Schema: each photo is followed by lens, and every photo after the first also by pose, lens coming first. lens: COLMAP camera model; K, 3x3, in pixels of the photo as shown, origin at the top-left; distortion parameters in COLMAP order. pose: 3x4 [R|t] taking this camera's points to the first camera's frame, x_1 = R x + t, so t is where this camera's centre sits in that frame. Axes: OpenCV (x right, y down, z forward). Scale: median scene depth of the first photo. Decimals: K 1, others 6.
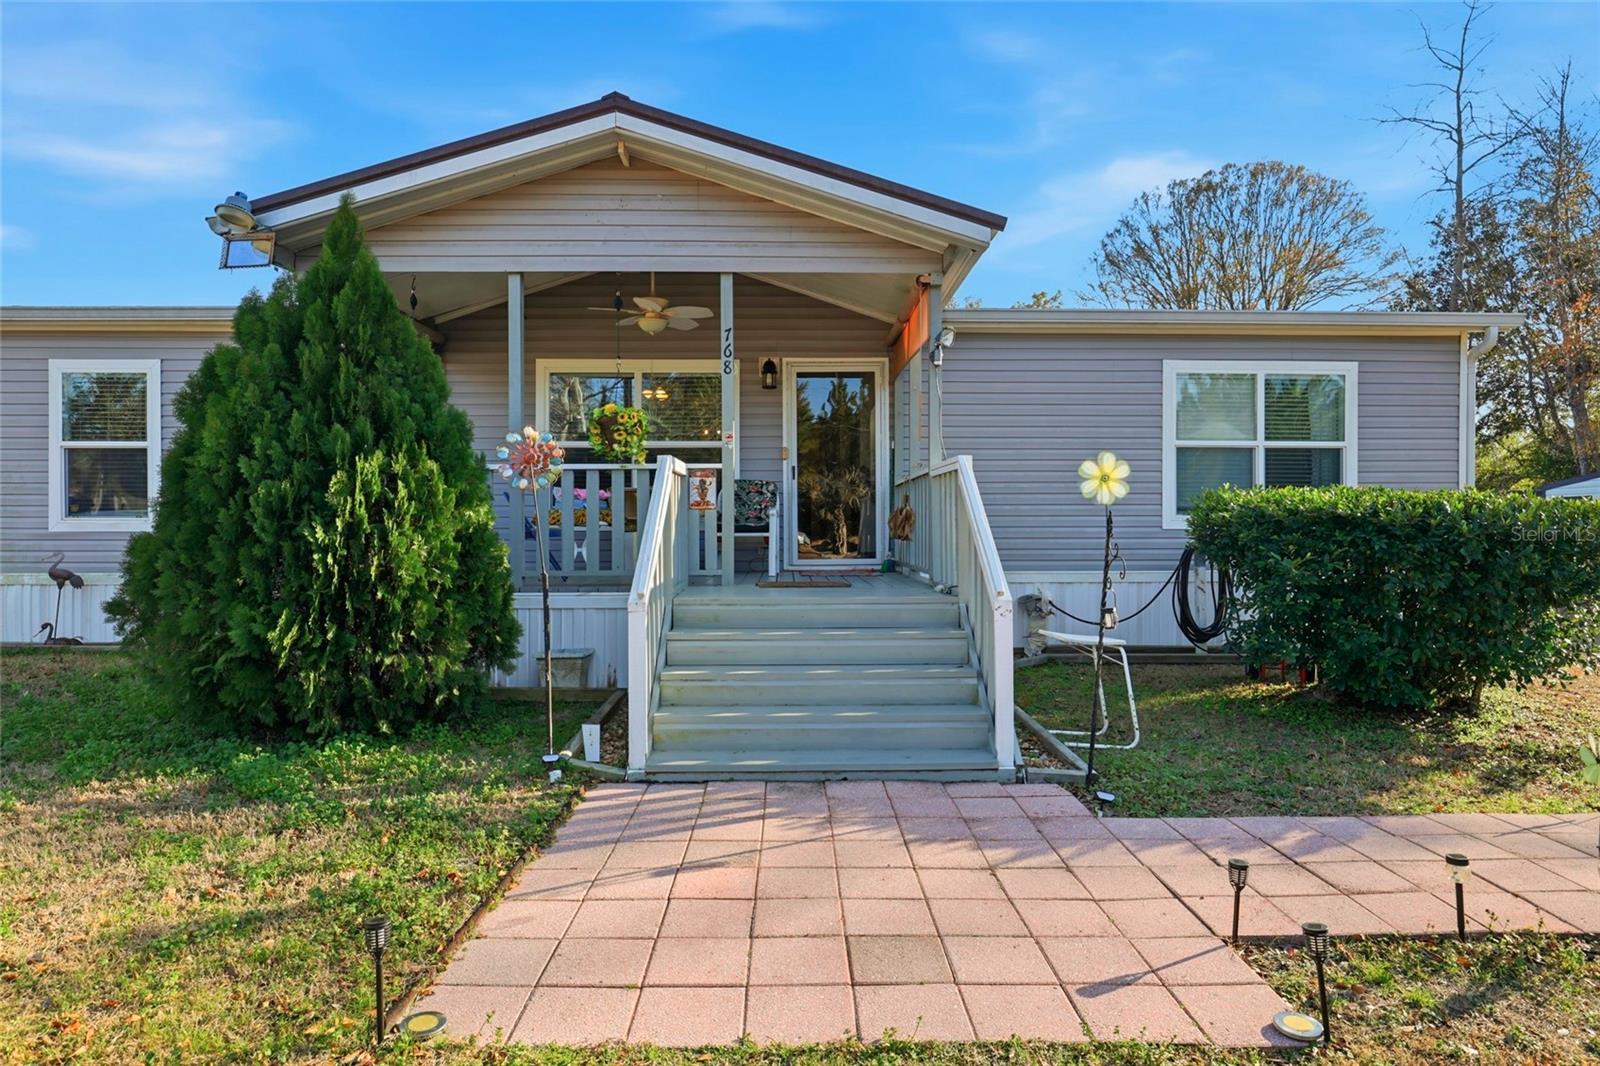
lens RADIAL K [[909.8, 0, 807.0], [0, 909.8, 536.4], [0, 0, 1]] dist [-0.007255, 0.000054]
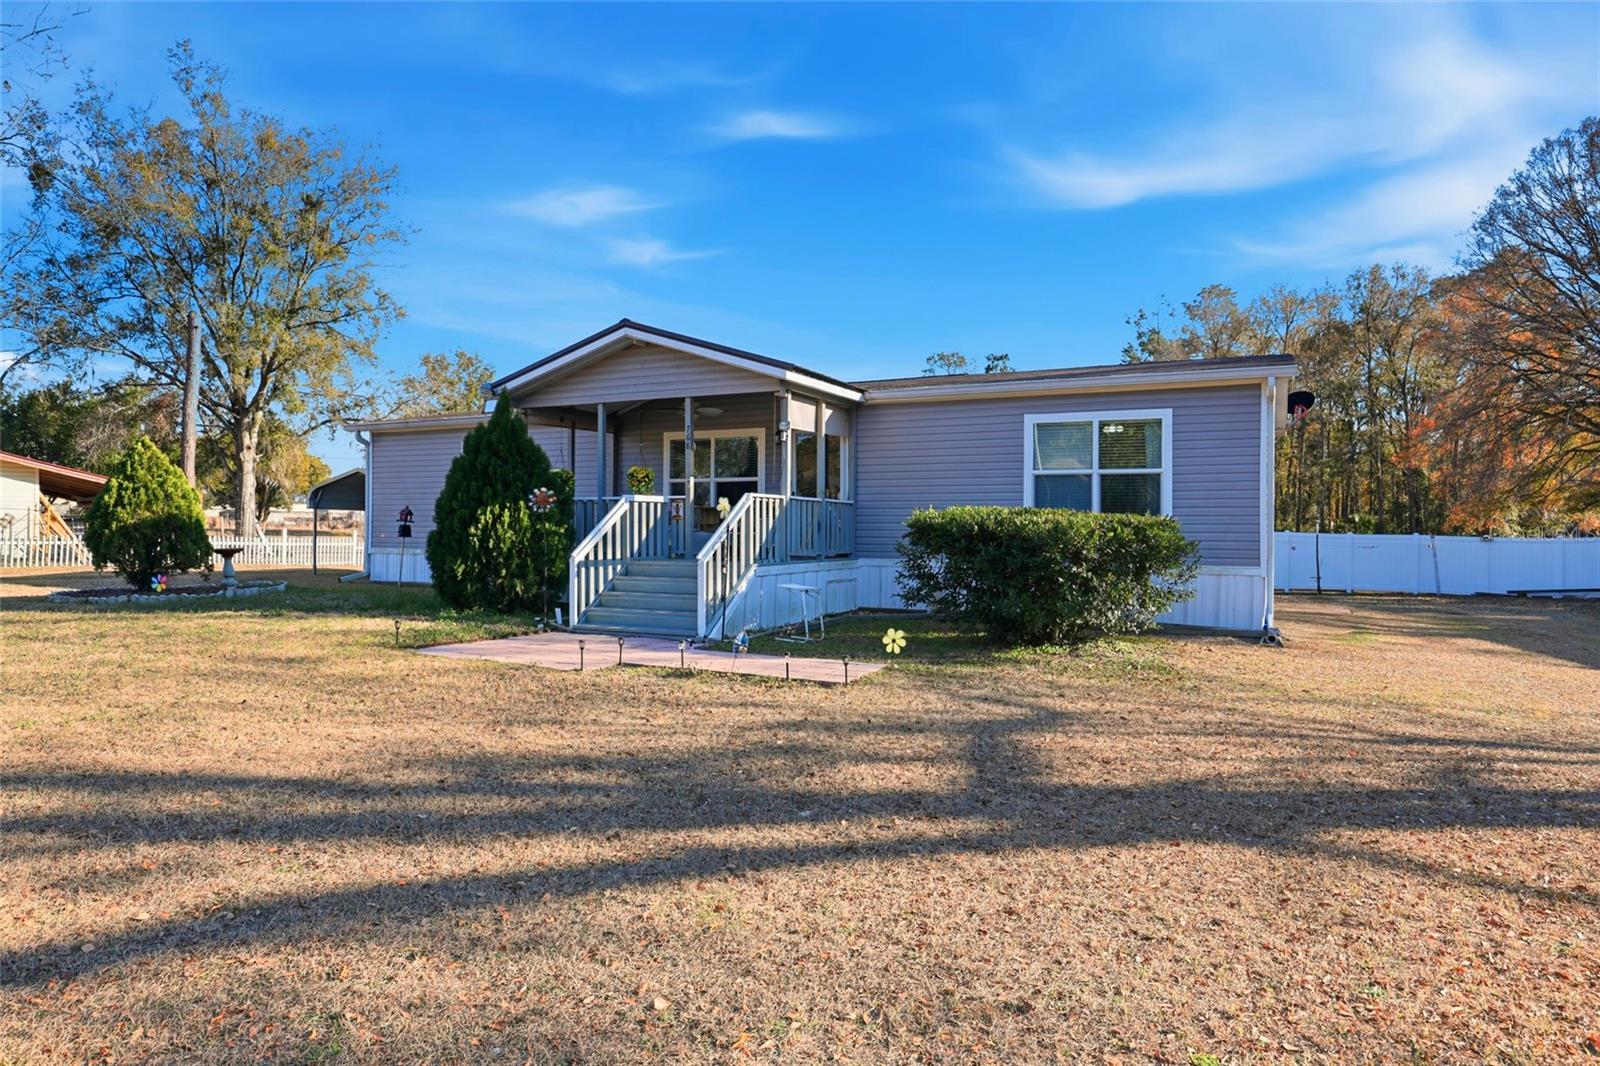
lens RADIAL K [[982.8, 0, 801.0], [0, 982.8, 531.8], [0, 0, 1]] dist [0.004515, 0.000209]
pose [[0.884837, 0.005931, -0.465863, 1.087723], [-0.011558, 0.999891, -0.009224, 0.011933], [0.465757, 0.013546, 0.884809, -0.720185]]
